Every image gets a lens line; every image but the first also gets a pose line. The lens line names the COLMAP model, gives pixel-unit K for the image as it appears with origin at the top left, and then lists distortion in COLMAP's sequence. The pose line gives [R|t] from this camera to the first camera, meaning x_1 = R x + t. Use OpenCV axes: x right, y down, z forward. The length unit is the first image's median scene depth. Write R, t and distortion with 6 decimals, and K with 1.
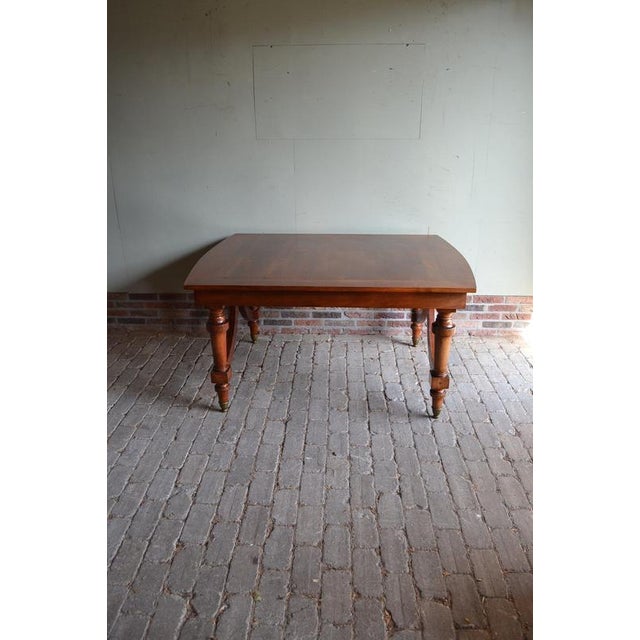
lens RADIAL K [[509.0, 0, 320.0], [0, 509.0, 320.0], [0, 0, 1]] dist [-0.081300, 0.011724]
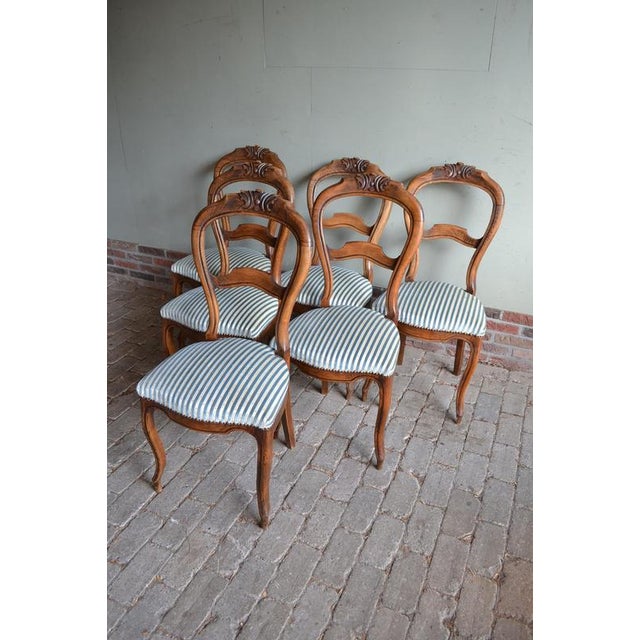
lens RADIAL K [[509.0, 0, 320.0], [0, 509.0, 320.0], [0, 0, 1]] dist [-0.081300, 0.011724]
pose [[0.929913, 0.181668, -0.319780, 0.348325], [-0.146965, 0.980600, 0.129712, -0.133074], [0.337141, -0.073624, 0.938571, 0.417168]]
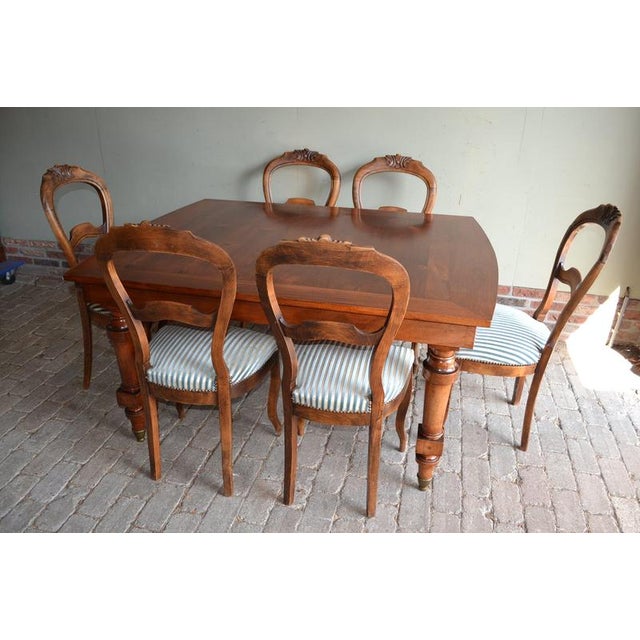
lens RADIAL K [[523.3, 0, 320.0], [0, 523.3, 320.0], [0, 0, 1]] dist [-0.075192, 0.006332]
pose [[0.981609, 0.102430, -0.161095, 0.216894], [-0.091396, 0.993025, 0.074487, -0.043591], [0.167601, -0.058394, 0.984124, 0.226745]]
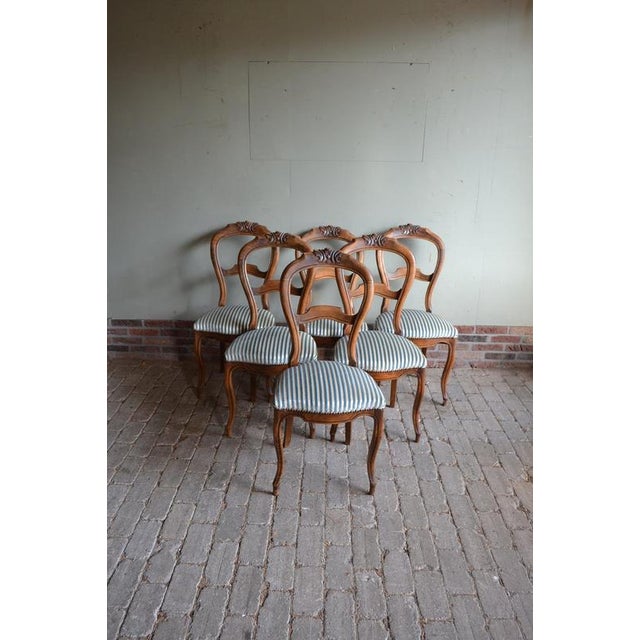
lens RADIAL K [[509.0, 0, 320.0], [0, 509.0, 320.0], [0, 0, 1]] dist [-0.081300, 0.011724]
pose [[0.999605, 0.011032, 0.025847, -0.023532], [-0.010069, 0.999260, -0.037124, -0.031792], [-0.026237, 0.036849, 0.998976, 0.083254]]
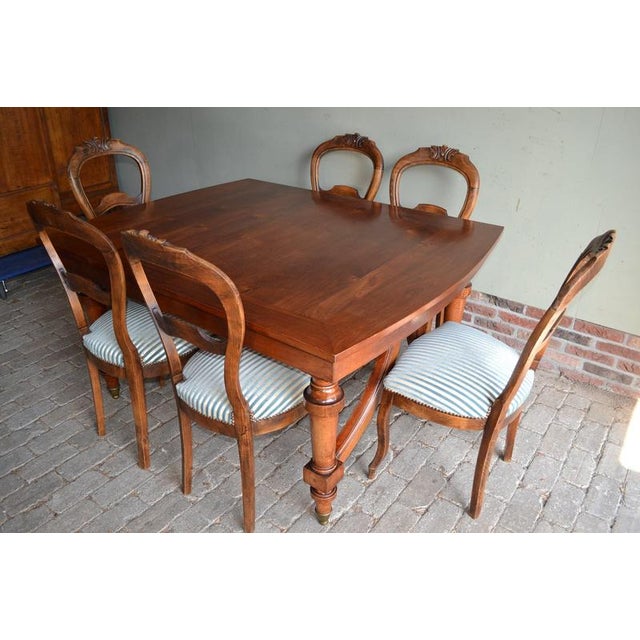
lens RADIAL K [[523.3, 0, 320.0], [0, 523.3, 320.0], [0, 0, 1]] dist [-0.075192, 0.006332]
pose [[0.823174, 0.276402, -0.495970, 0.545273], [-0.218968, 0.960480, 0.171844, -0.132224], [0.523868, -0.032856, 0.851166, 0.419923]]
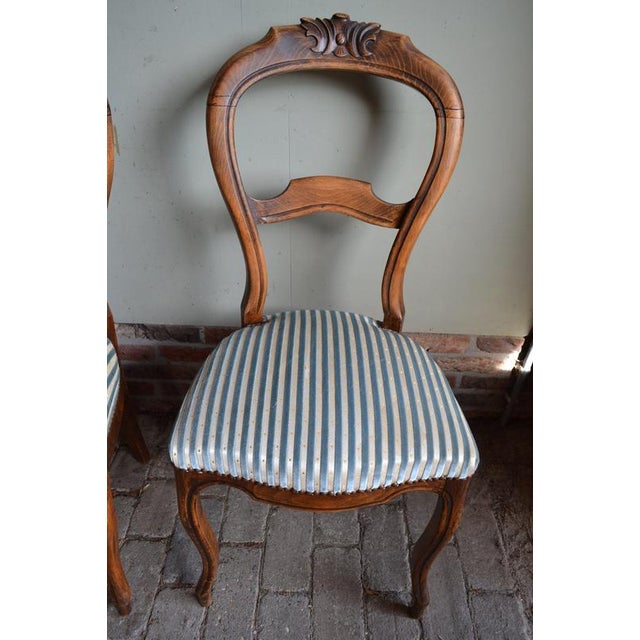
lens RADIAL K [[509.0, 0, 320.0], [0, 509.0, 320.0], [0, 0, 1]] dist [-0.081300, 0.011724]
pose [[0.998074, 0.047093, -0.040374, 0.024733], [-0.037610, 0.977008, 0.209859, -0.070971], [0.049329, -0.207937, 0.976898, 0.676238]]
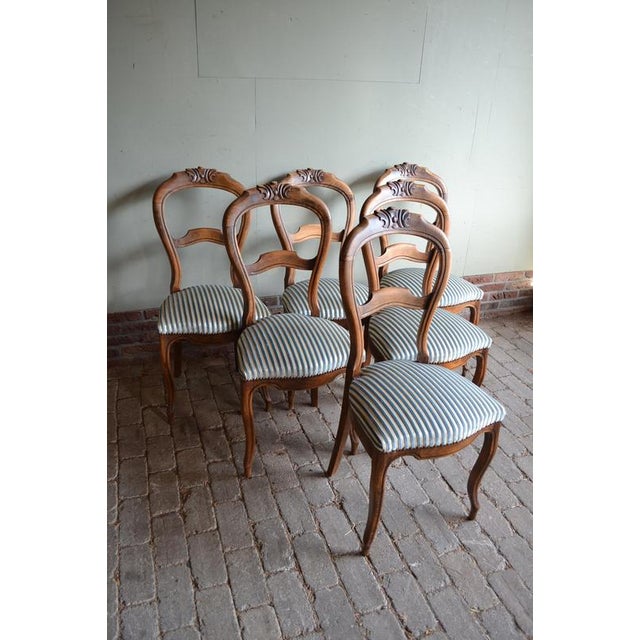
lens RADIAL K [[509.0, 0, 320.0], [0, 509.0, 320.0], [0, 0, 1]] dist [-0.081300, 0.011724]
pose [[0.931609, -0.125787, 0.341002, -0.328718], [0.093580, 0.989586, 0.109376, -0.139105], [-0.351209, -0.069985, 0.933678, 0.438125]]
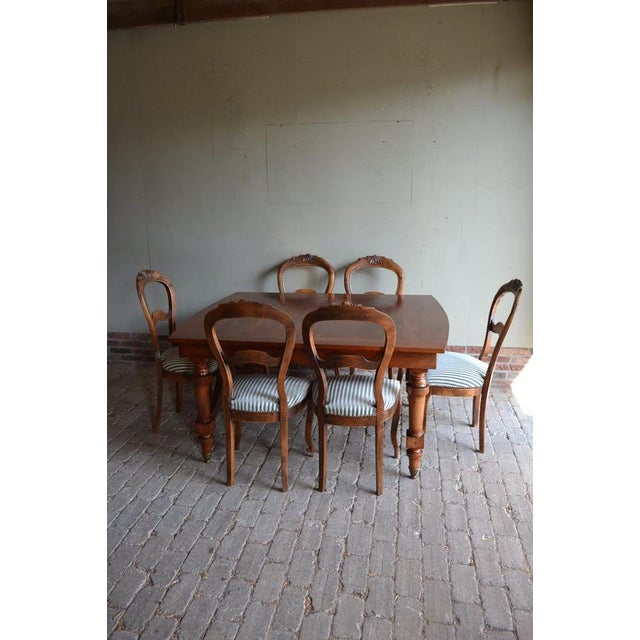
lens RADIAL K [[523.3, 0, 320.0], [0, 523.3, 320.0], [0, 0, 1]] dist [-0.075192, 0.006332]
pose [[0.992250, 0.026312, -0.121442, 0.195444], [-0.040490, 0.992447, -0.115800, 0.054364], [0.117478, 0.119819, 0.985821, -0.175409]]
